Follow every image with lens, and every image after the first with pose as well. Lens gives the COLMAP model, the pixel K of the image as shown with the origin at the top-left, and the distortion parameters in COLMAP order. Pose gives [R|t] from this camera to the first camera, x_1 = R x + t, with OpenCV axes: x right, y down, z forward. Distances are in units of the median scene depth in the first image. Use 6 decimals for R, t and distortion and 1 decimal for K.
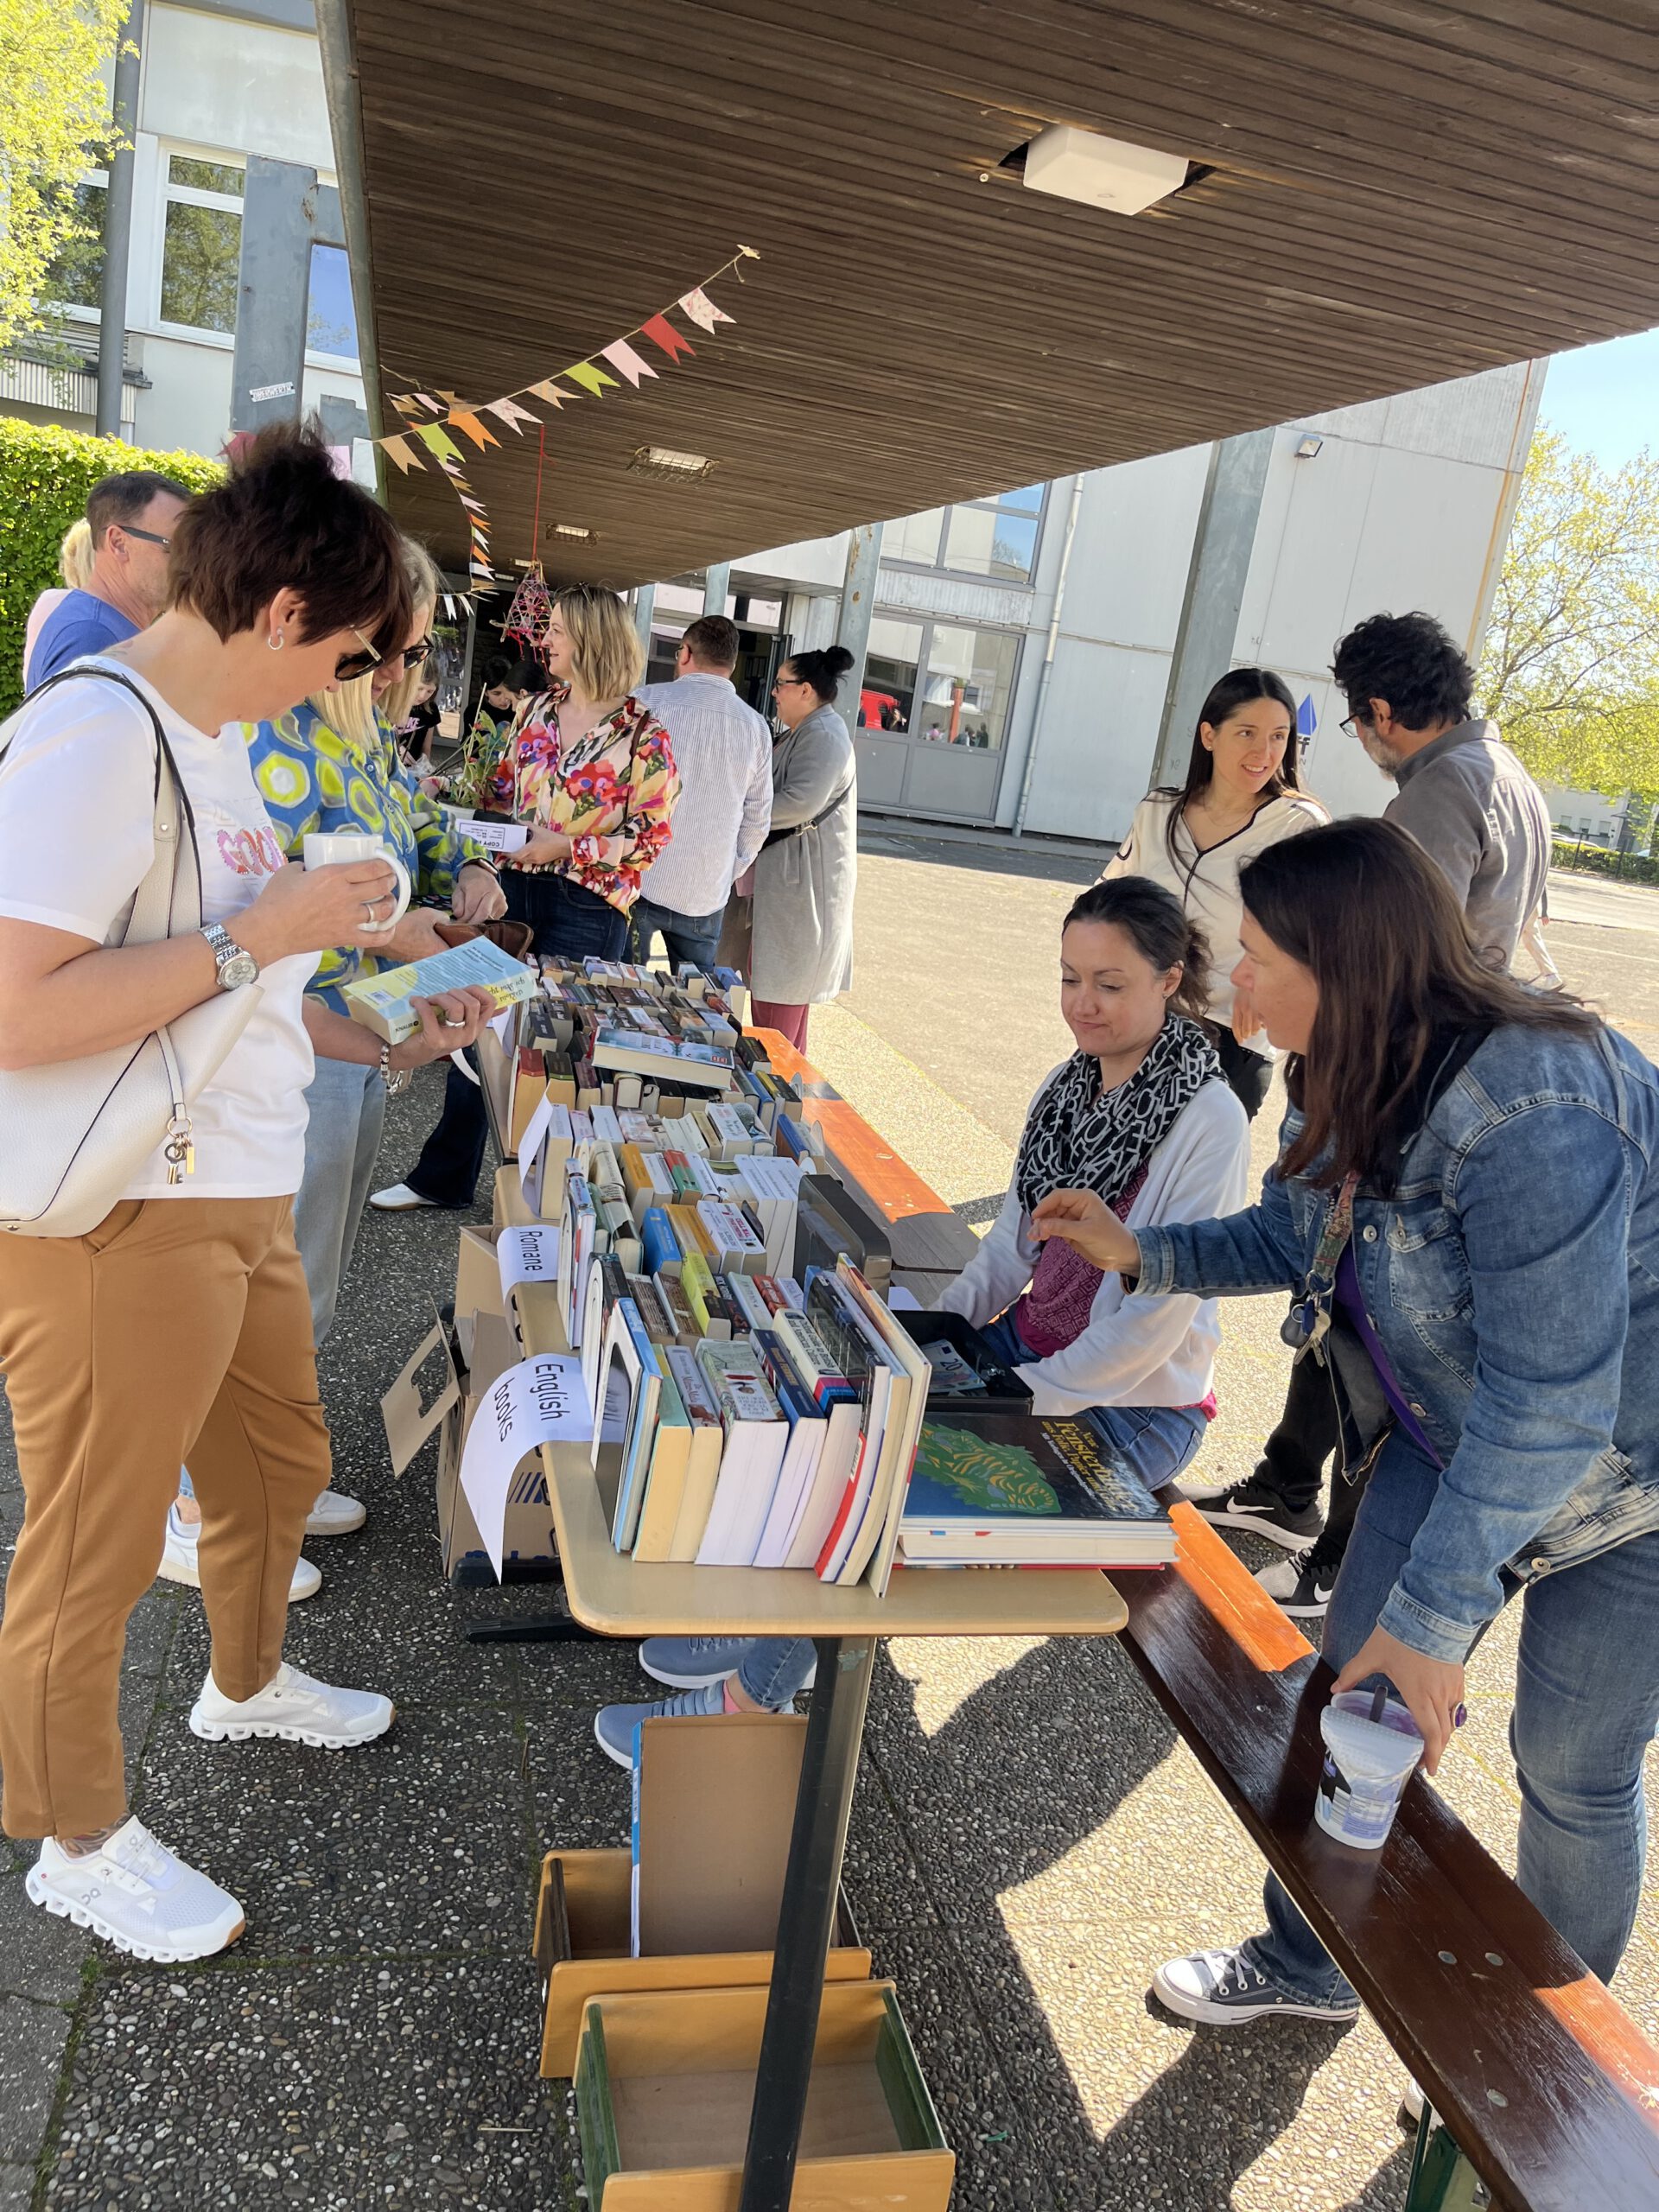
lens RADIAL K [[1699.6, 0, 829.5], [0, 1699.6, 1106.0], [0, 0, 1]] dist [-0.007765, -0.003306]
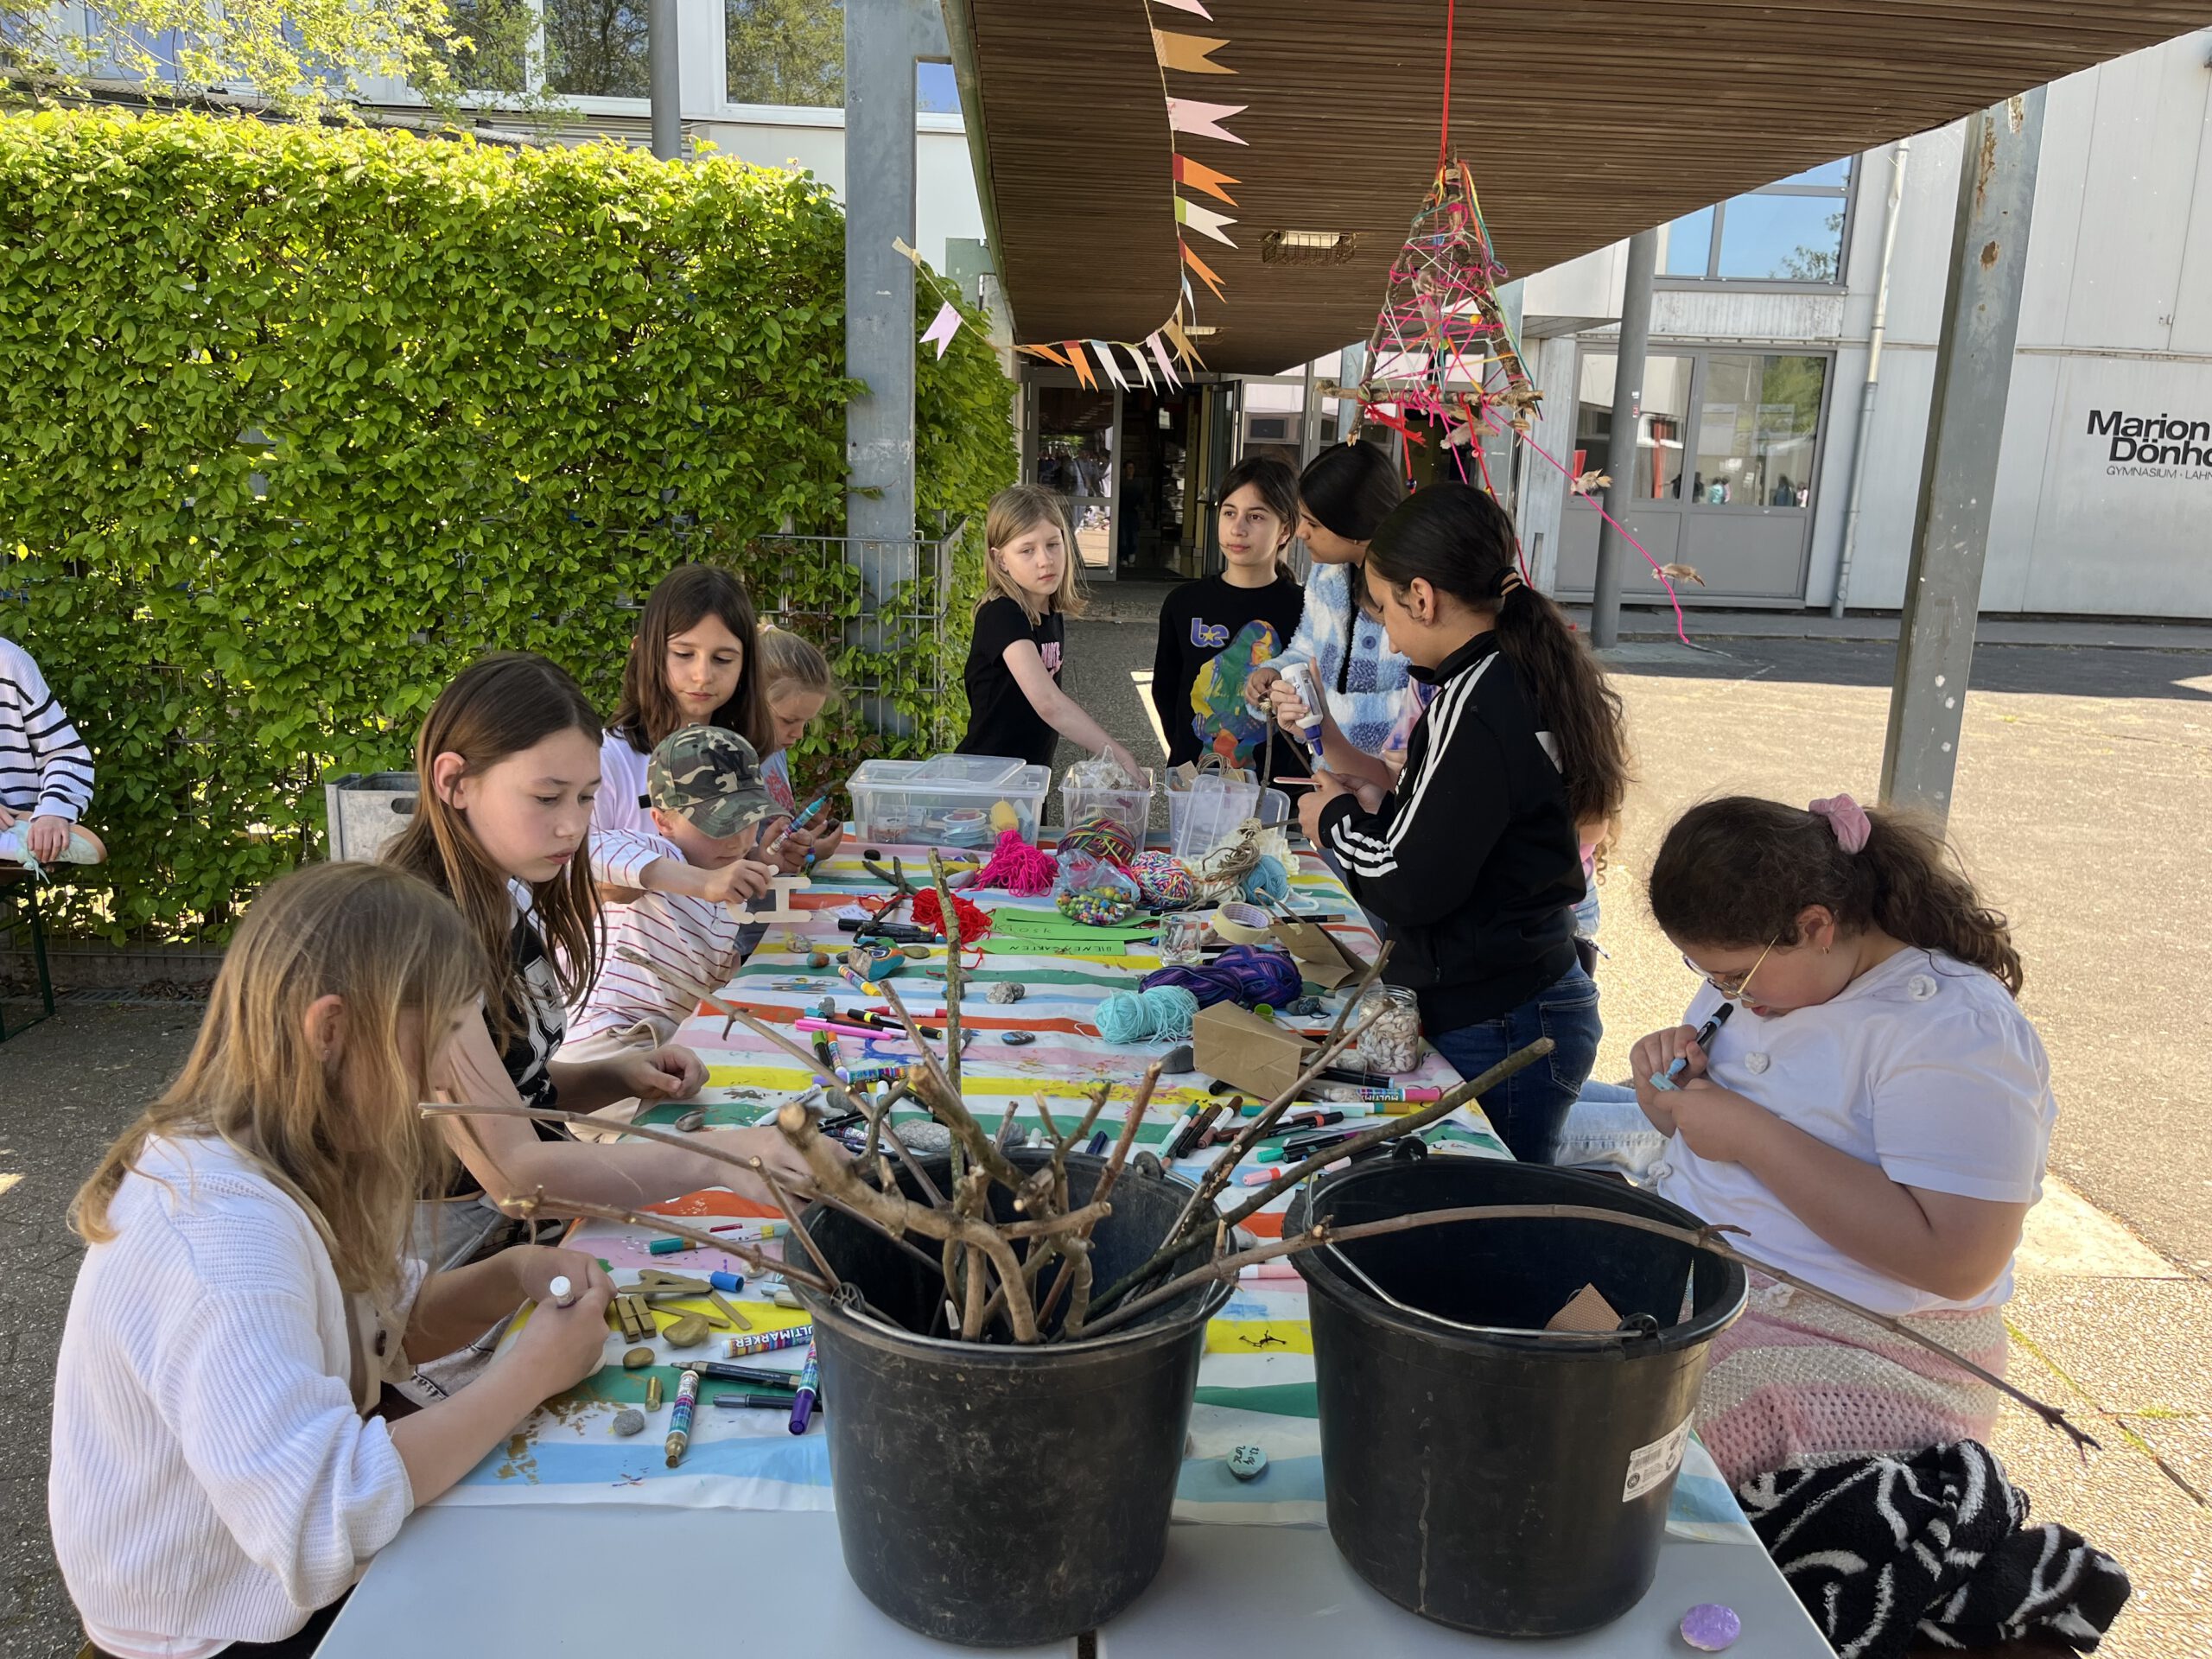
lens RADIAL K [[1699.6, 0, 1106.0], [0, 1699.6, 829.5], [0, 0, 1]] dist [-0.007765, -0.003306]
pose [[0.973716, -0.072601, -0.215884, -0.052687], [0.065264, 0.997028, -0.040935, -0.057667], [0.218214, 0.025769, 0.975561, 0.205822]]
